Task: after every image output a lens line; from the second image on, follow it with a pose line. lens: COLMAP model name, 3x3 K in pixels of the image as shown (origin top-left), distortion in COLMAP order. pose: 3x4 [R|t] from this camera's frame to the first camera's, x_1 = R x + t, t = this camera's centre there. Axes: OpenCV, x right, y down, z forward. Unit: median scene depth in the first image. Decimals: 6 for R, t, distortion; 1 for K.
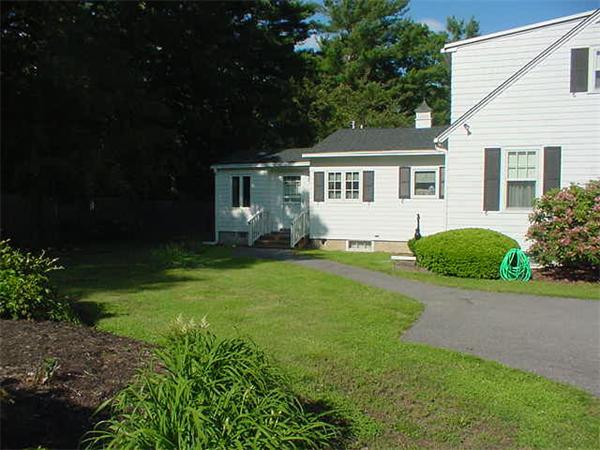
lens RADIAL K [[533.3, 0, 299.3], [0, 533.3, 223.6], [0, 0, 1]] dist [-0.140388, 0.099464]
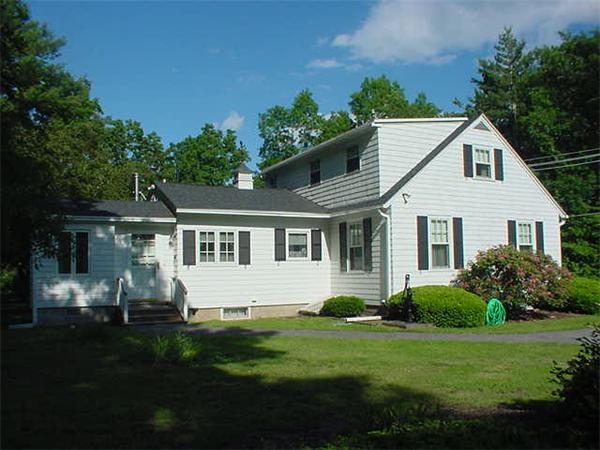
lens RADIAL K [[533.3, 0, 300.1], [0, 533.3, 228.7], [0, 0, 1]] dist [-0.140388, 0.099464]
pose [[0.657598, 0.039861, 0.752314, -0.503743], [0.042849, 0.995004, -0.090173, -0.015804], [-0.752149, 0.091534, 0.652605, 0.316977]]
